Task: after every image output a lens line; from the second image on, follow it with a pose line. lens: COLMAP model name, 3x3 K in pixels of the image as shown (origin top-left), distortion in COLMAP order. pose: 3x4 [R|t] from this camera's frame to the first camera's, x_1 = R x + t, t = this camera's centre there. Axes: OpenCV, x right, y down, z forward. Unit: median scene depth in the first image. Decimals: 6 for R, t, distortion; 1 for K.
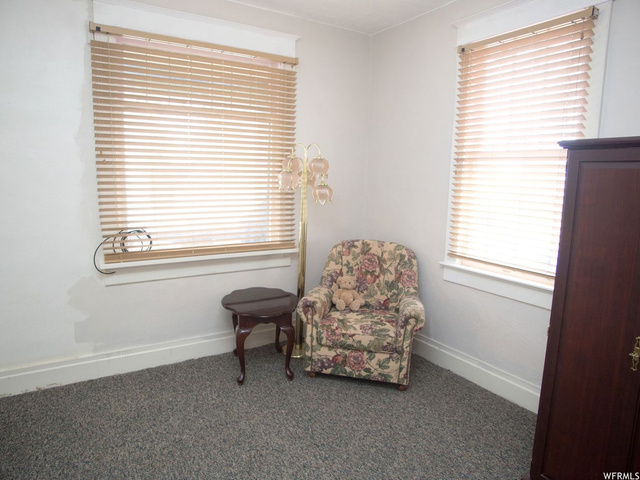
lens RADIAL K [[412.2, 0, 320.0], [0, 412.2, 240.0], [0, 0, 1]] dist [-0.077378, 0.003224]
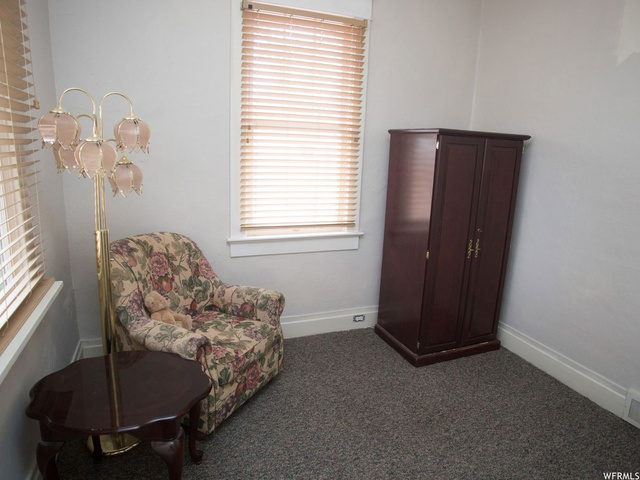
lens RADIAL K [[412.2, 0, 320.0], [0, 412.2, 240.0], [0, 0, 1]] dist [-0.077378, 0.003224]
pose [[0.186383, -0.236522, 0.953582, -0.560107], [0.116068, 0.969093, 0.217684, -0.124996], [-0.975597, 0.070108, 0.208075, 0.627257]]
